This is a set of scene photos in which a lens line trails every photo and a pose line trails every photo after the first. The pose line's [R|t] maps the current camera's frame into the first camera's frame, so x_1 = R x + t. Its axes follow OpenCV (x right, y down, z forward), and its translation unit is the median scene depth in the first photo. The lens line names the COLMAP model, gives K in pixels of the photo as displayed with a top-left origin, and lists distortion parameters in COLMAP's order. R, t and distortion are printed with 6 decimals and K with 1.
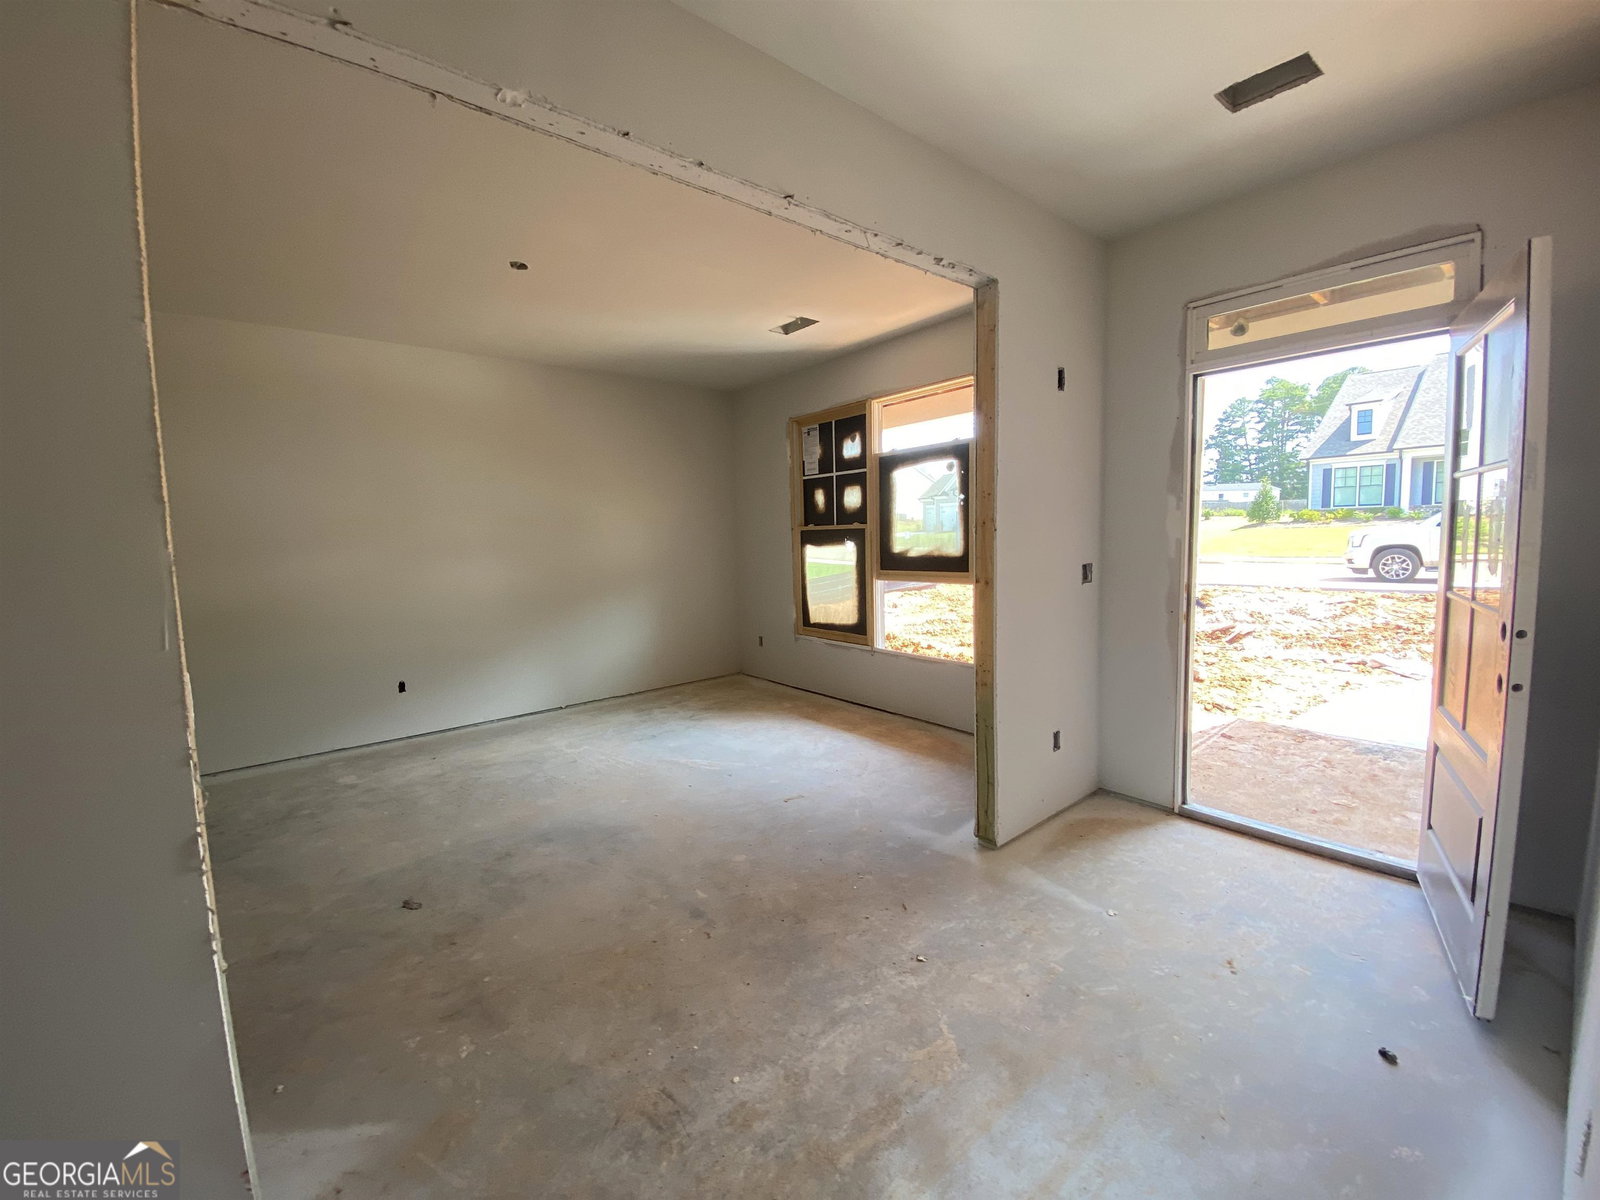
lens RADIAL K [[649.9, 0, 795.1], [0, 649.9, 596.0], [0, 0, 1]] dist [0.005488, -0.000775]
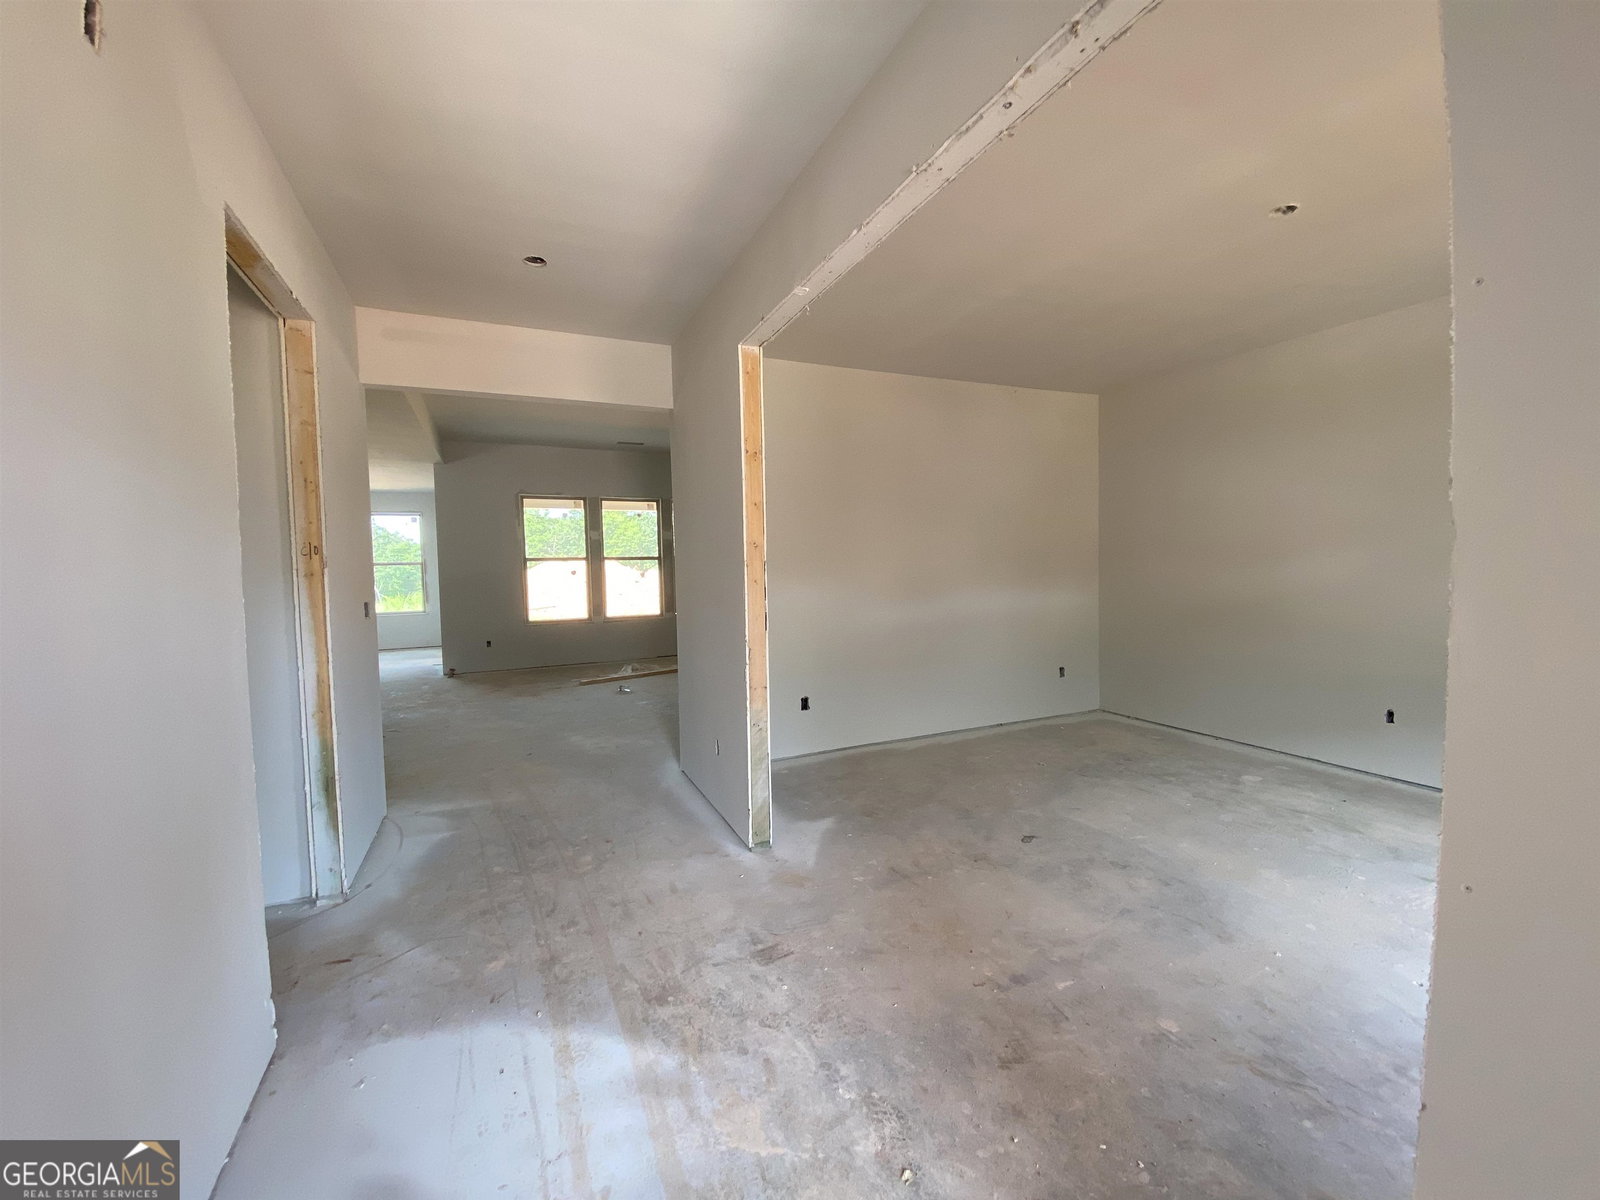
lens RADIAL K [[649.9, 0, 796.3], [0, 649.9, 595.3], [0, 0, 1]] dist [0.005488, -0.000775]
pose [[-0.260949, 0.078929, -0.962120, 0.644324], [-0.062819, 0.993151, 0.098513, -0.081744], [0.963306, 0.086146, -0.254204, 0.781356]]
